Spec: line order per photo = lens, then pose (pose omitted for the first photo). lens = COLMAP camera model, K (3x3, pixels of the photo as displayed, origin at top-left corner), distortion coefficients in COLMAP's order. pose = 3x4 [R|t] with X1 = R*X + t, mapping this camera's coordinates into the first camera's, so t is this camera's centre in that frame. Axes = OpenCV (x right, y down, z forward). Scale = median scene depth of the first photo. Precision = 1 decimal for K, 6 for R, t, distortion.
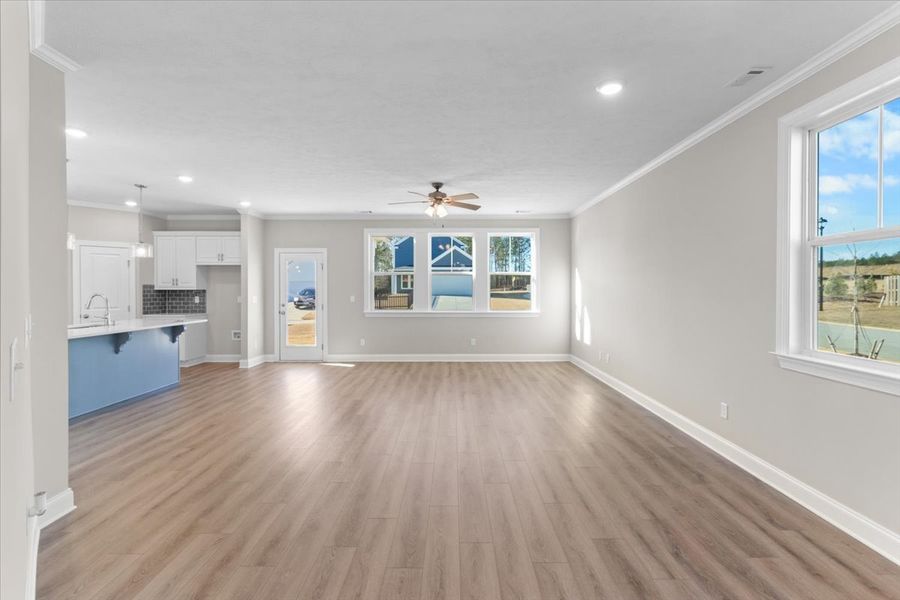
lens RADIAL K [[409.9, 0, 449.1], [0, 409.9, 292.3], [0, 0, 1]] dist [-0.000921, 0.000091]
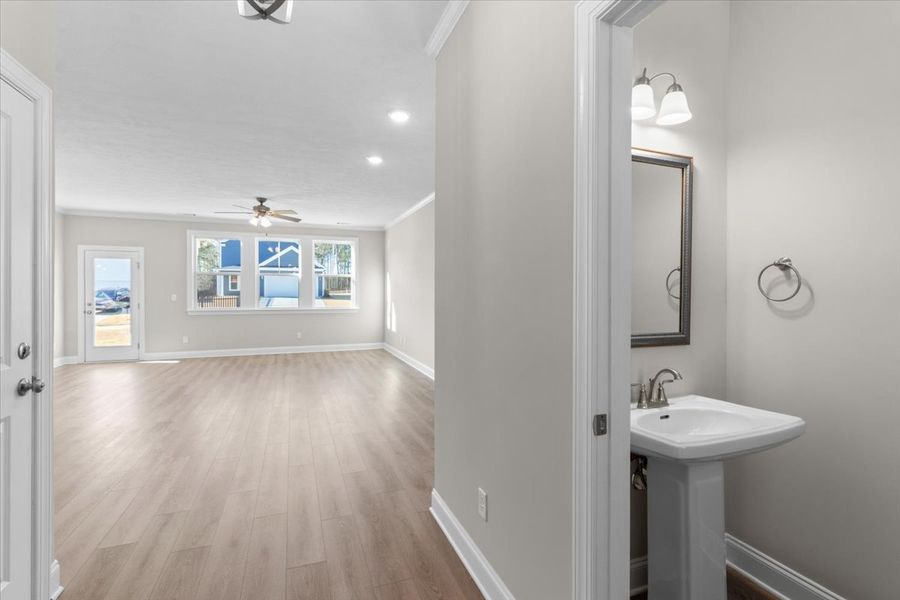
lens RADIAL K [[409.9, 0, 449.1], [0, 409.9, 292.3], [0, 0, 1]] dist [-0.000921, 0.000091]
pose [[0.930191, 0.001526, 0.367074, 0.038285], [0.000467, 0.999986, -0.005340, 0.011089], [-0.367076, 0.005139, 0.930177, -0.275524]]
